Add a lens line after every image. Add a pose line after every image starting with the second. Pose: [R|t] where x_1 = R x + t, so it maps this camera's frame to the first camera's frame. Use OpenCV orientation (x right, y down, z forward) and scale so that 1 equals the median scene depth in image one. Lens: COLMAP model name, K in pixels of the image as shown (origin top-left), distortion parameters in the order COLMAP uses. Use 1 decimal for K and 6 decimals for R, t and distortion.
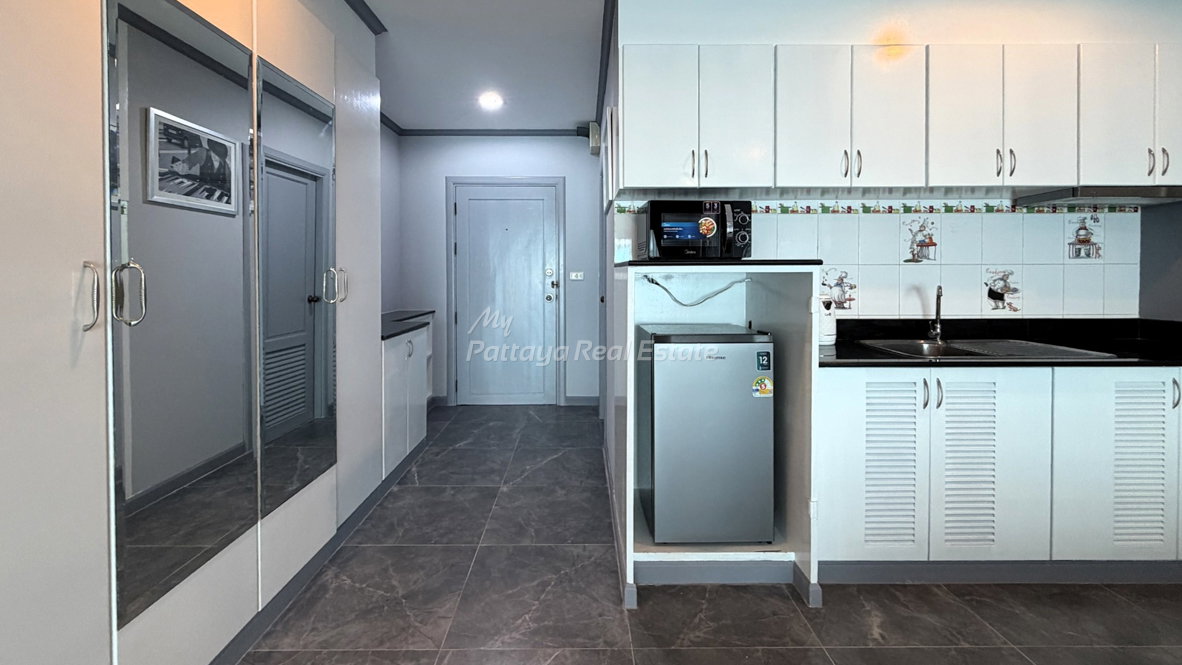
lens RADIAL K [[509.7, 0, 586.5], [0, 509.7, 272.2], [0, 0, 1]] dist [-0.028075, 0.000287]
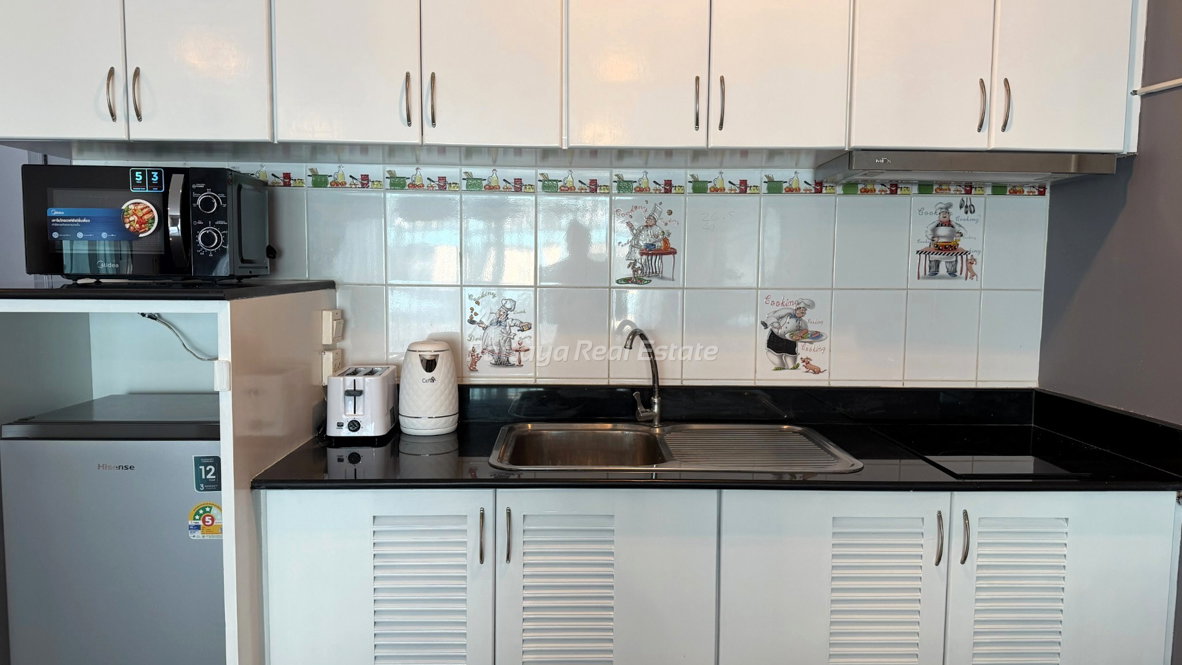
lens RADIAL K [[807.7, 0, 590.0], [0, 807.7, 335.2], [0, 0, 1]] dist [-0.000430, -0.019222]
pose [[0.998661, 0.003663, 0.051599, 0.562646], [-0.007075, 0.997789, 0.066089, -0.021975], [-0.051243, -0.066365, 0.996479, 0.119099]]
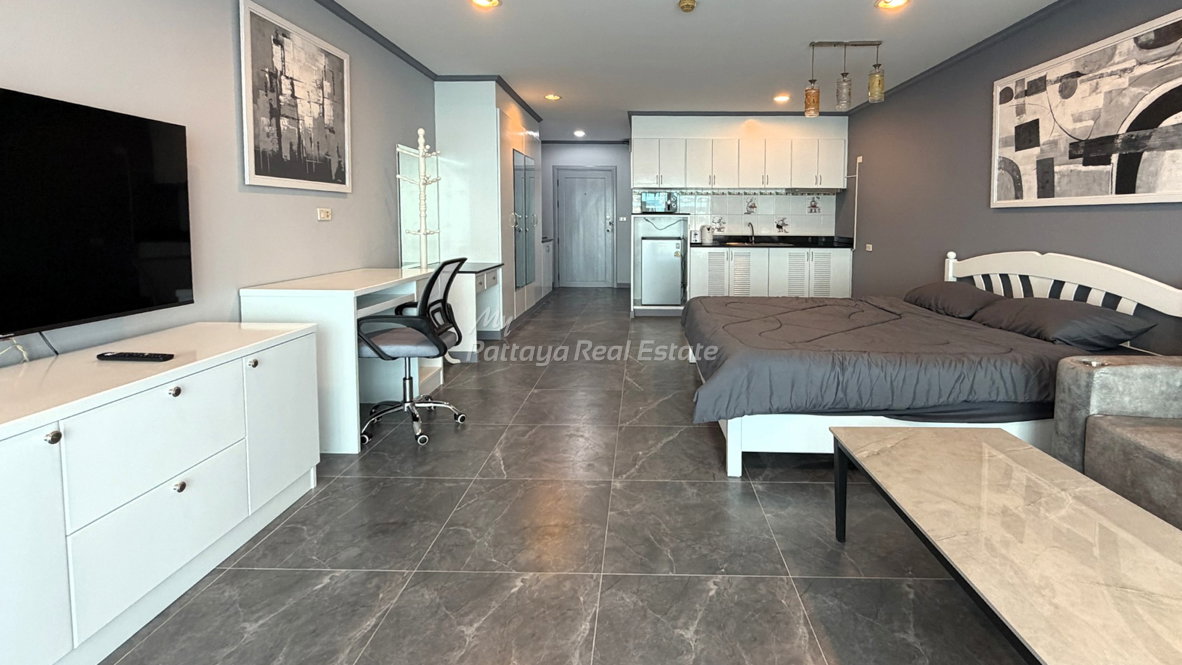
lens RADIAL K [[465.9, 0, 645.0], [0, 465.9, 230.5], [0, 0, 1]] dist [-0.002692, -0.000852]
pose [[0.999961, 0.006776, 0.005652, 0.105356], [-0.006919, 0.999647, 0.025660, 0.007815], [-0.005476, -0.025698, 0.999655, -1.433642]]
